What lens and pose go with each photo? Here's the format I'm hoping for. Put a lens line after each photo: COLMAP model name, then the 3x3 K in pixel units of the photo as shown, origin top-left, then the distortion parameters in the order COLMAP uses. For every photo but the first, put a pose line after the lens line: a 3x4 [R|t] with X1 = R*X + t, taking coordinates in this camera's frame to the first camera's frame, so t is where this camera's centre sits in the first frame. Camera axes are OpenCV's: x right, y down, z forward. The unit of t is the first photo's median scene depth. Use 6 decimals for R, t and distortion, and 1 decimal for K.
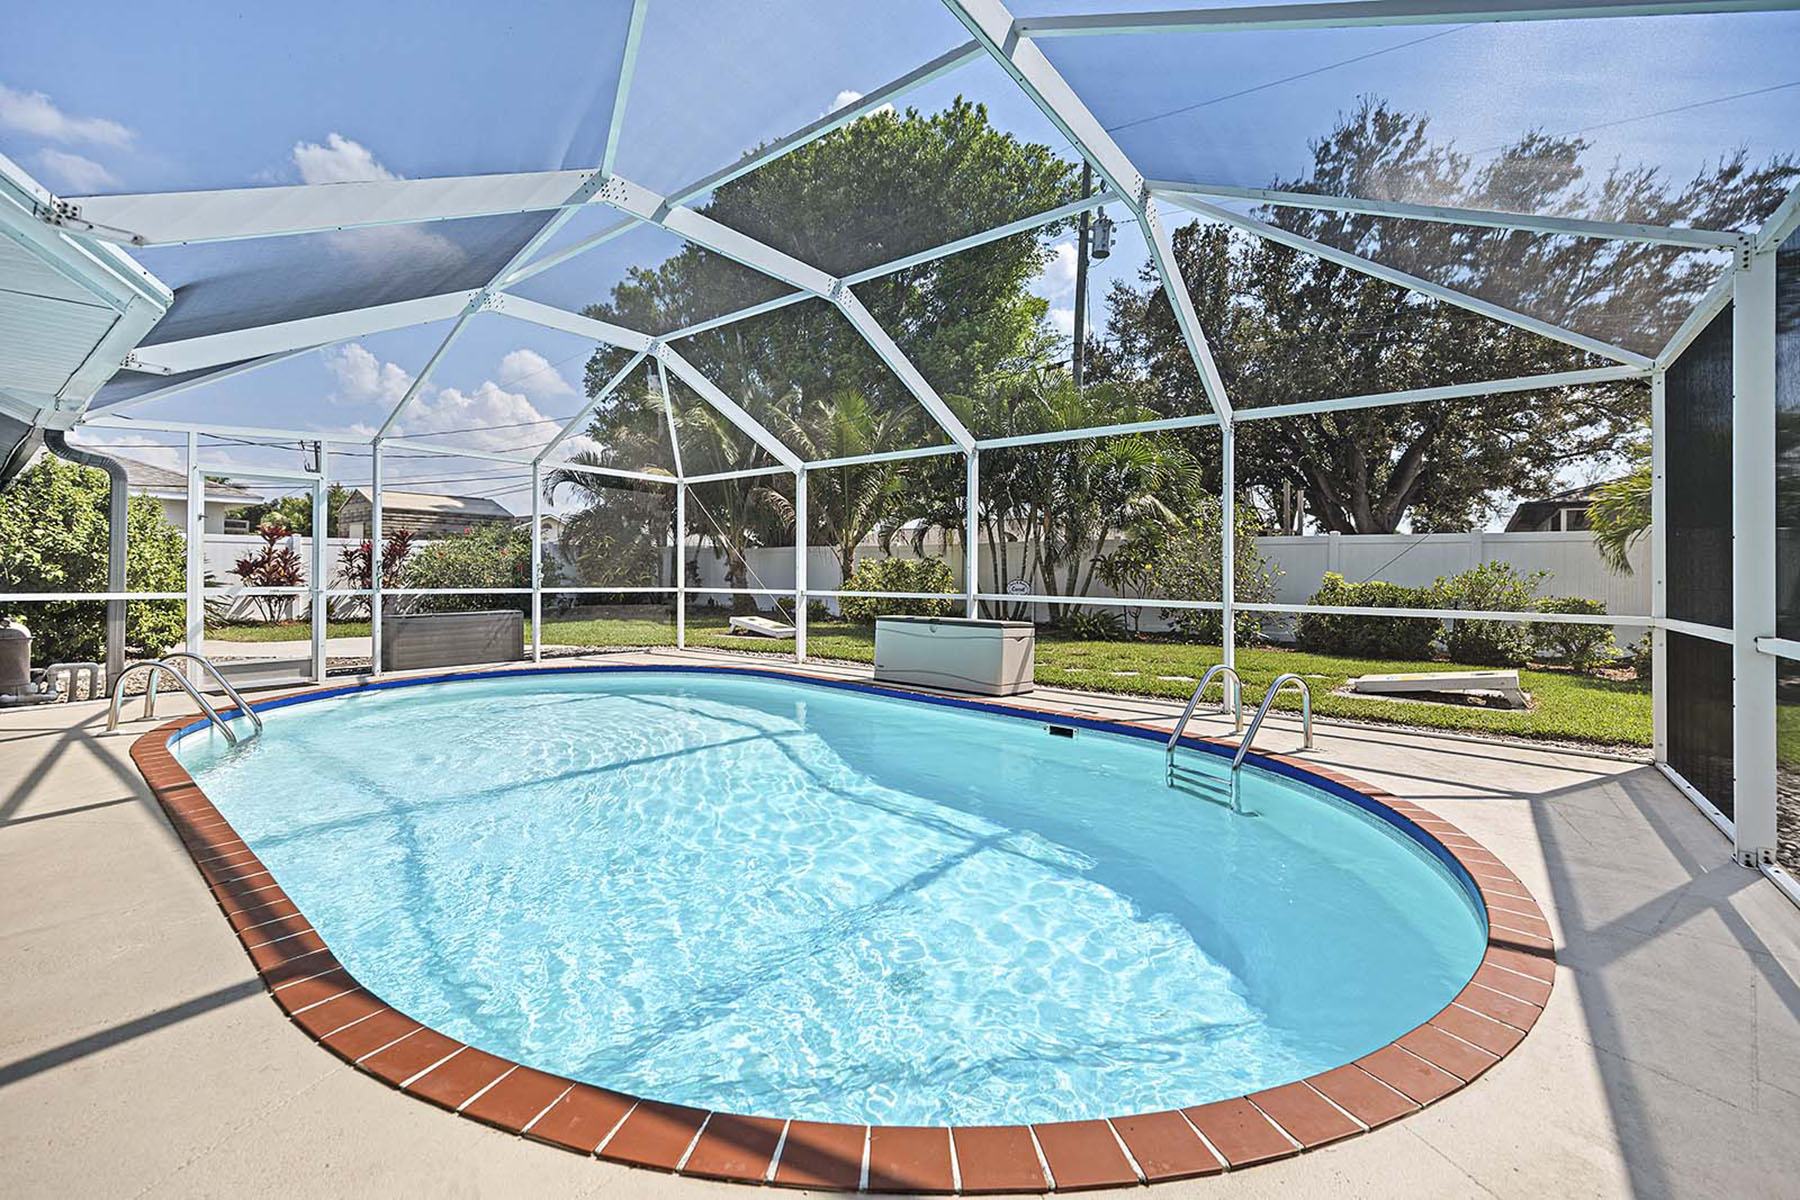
lens RADIAL K [[722.0, 0, 896.9], [0, 722.0, 585.4], [0, 0, 1]] dist [-0.012582, -0.000205]
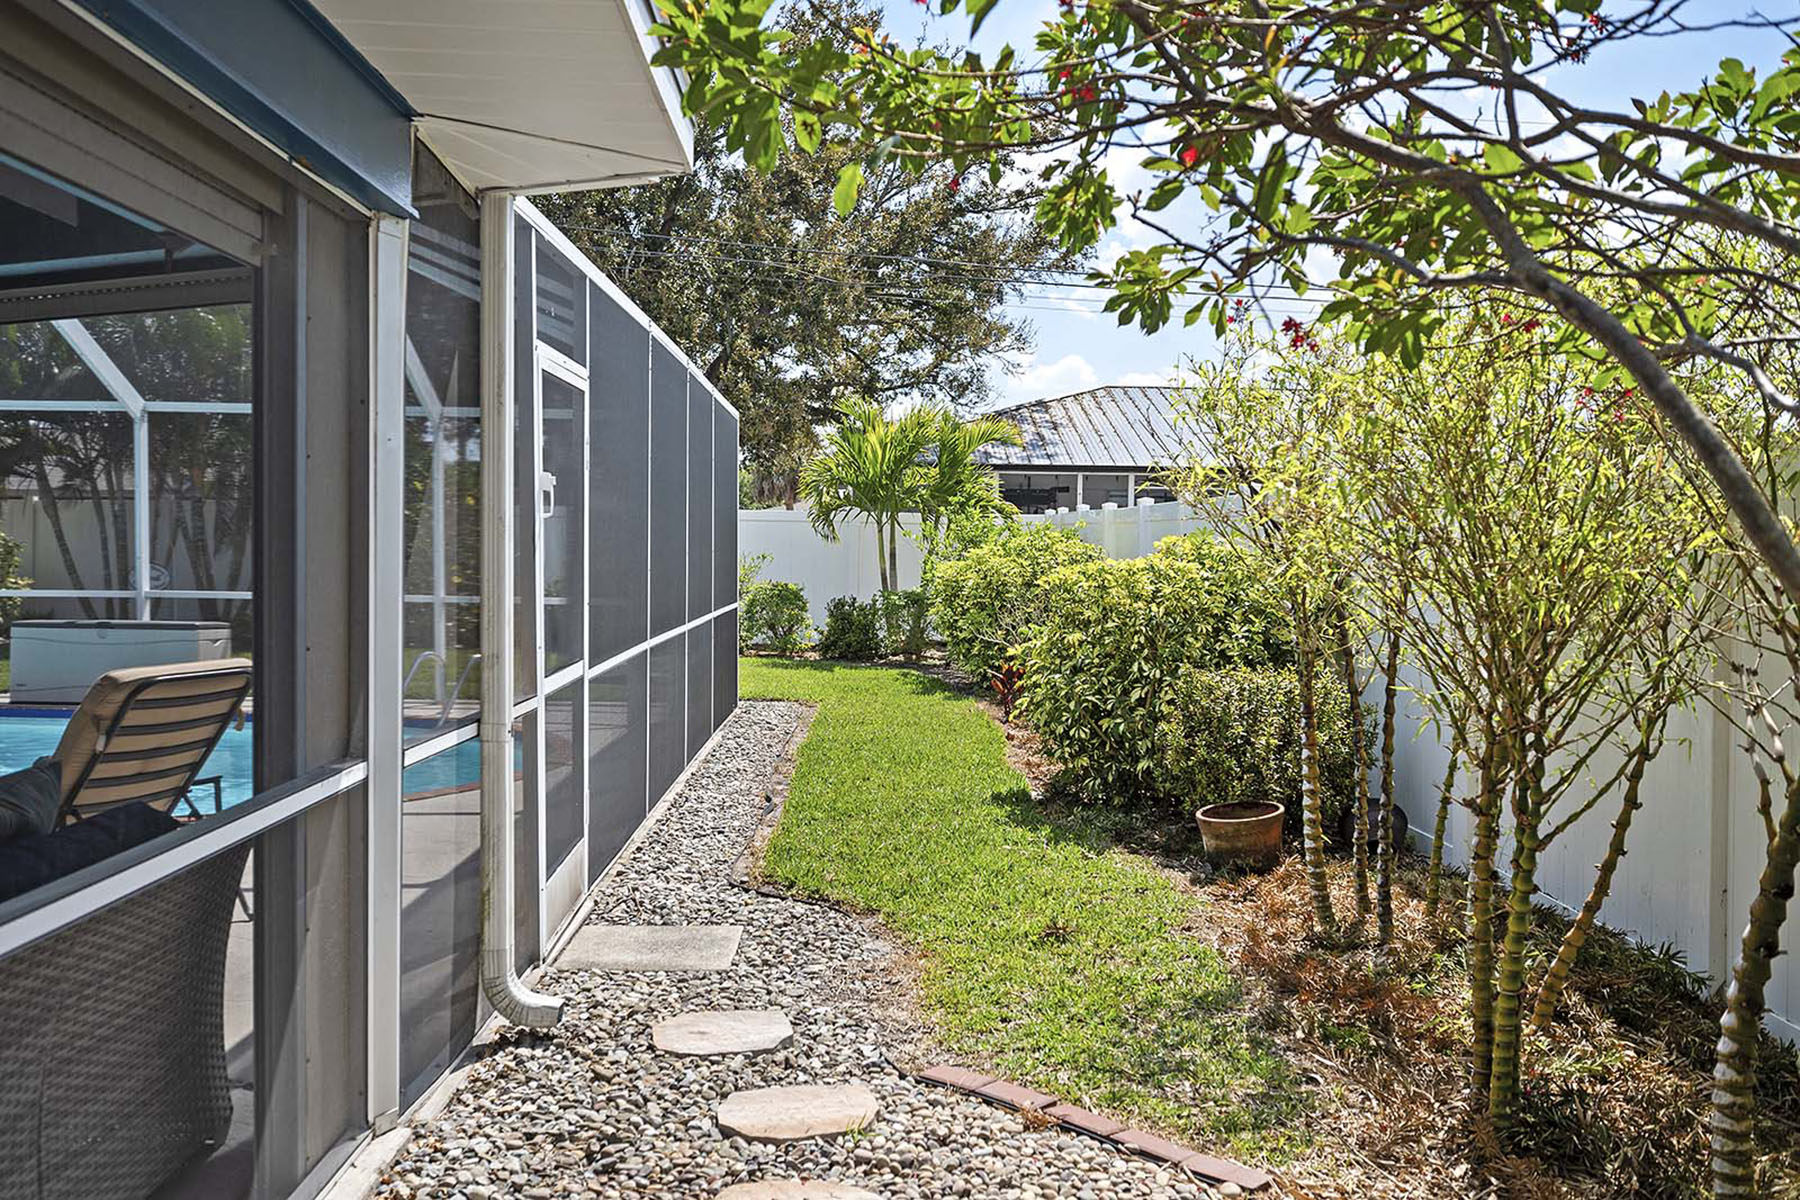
lens RADIAL K [[1545.6, 0, 900.1], [0, 1545.6, 592.1], [0, 0, 1]] dist [-0.051299, -0.002101]
pose [[0.767712, -0.020014, 0.640483, -0.295200], [0.004527, 0.999657, 0.025811, -0.022922], [-0.640779, -0.016916, 0.767539, -0.745388]]
